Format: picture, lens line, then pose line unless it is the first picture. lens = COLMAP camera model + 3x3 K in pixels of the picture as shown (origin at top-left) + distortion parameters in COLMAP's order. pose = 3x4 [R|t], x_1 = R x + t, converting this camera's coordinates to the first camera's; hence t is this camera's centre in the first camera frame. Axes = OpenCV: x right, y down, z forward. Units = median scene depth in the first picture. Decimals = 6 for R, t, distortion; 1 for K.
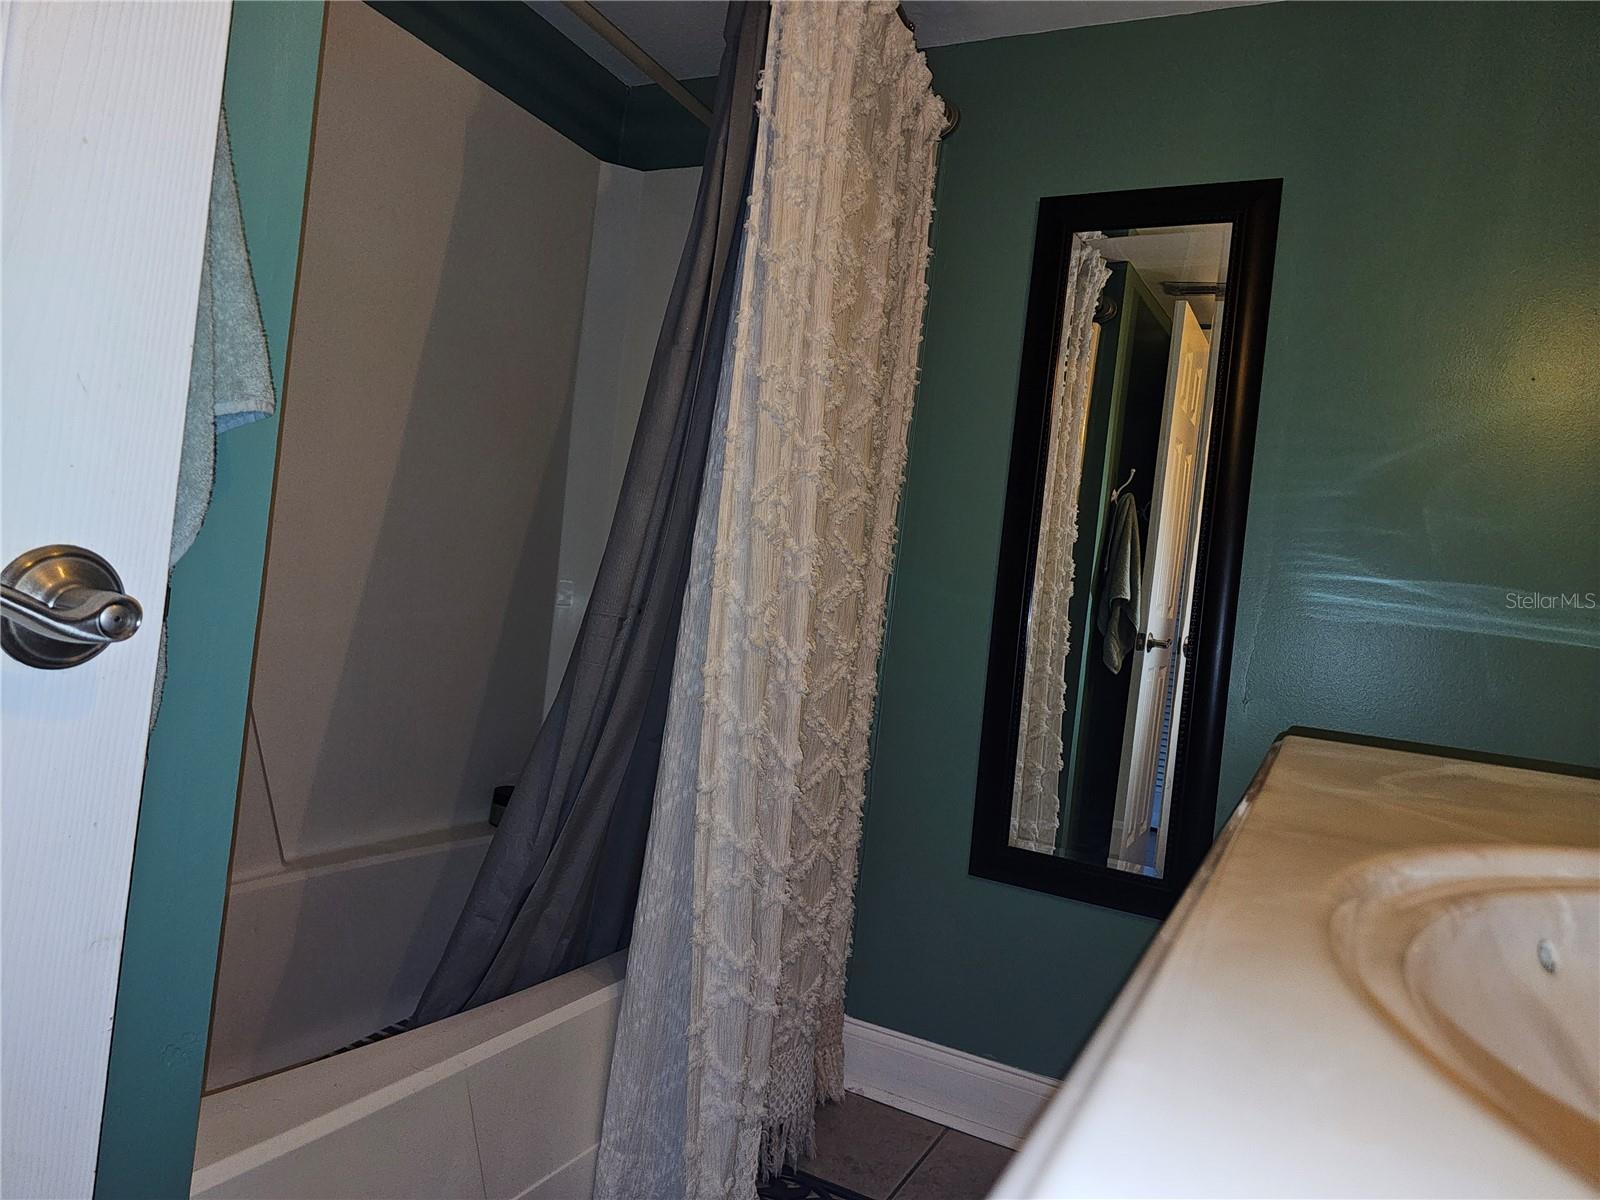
lens RADIAL K [[1054.9, 0, 800.0], [0, 1054.9, 600.0], [0, 0, 1]] dist [0.081172, -0.062944]
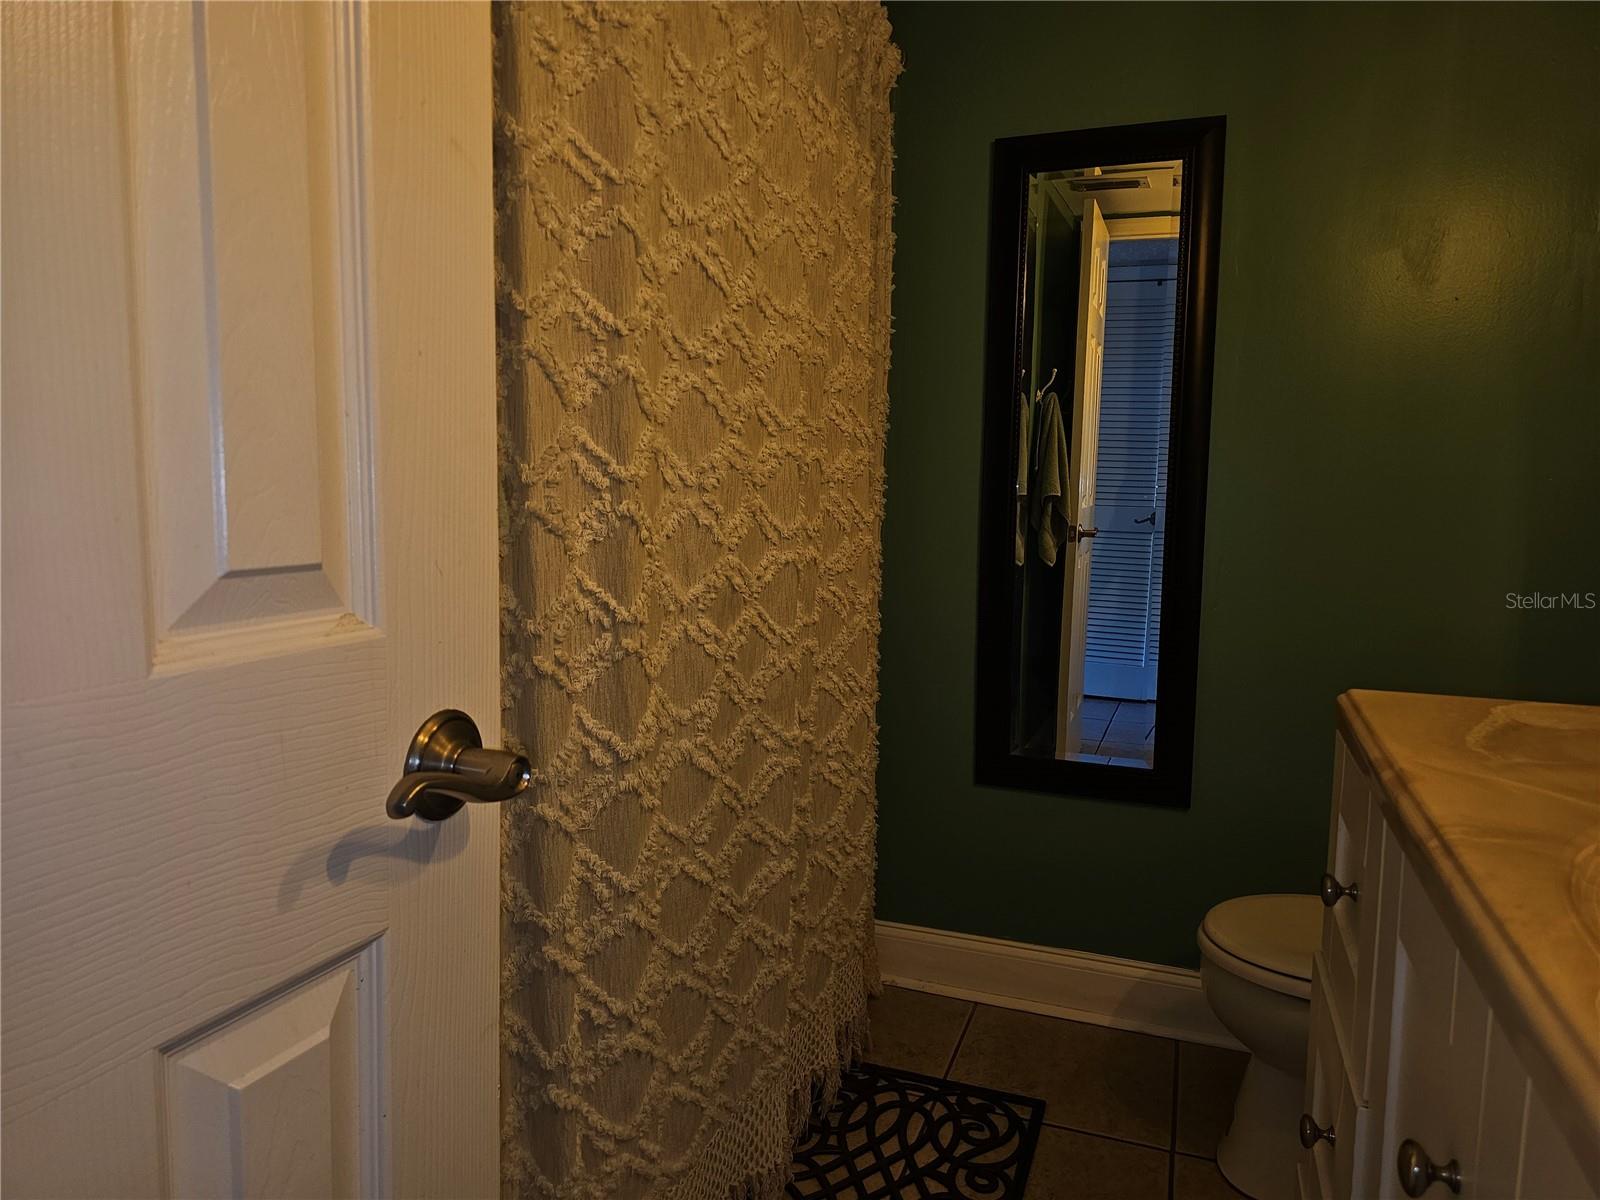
lens RADIAL K [[1054.9, 0, 800.0], [0, 1054.9, 600.0], [0, 0, 1]] dist [0.081172, -0.062944]
pose [[0.988698, -0.106402, 0.105619, -0.117448], [0.094003, 0.988774, 0.116147, -0.074697], [-0.116792, -0.104906, 0.987600, -0.043502]]
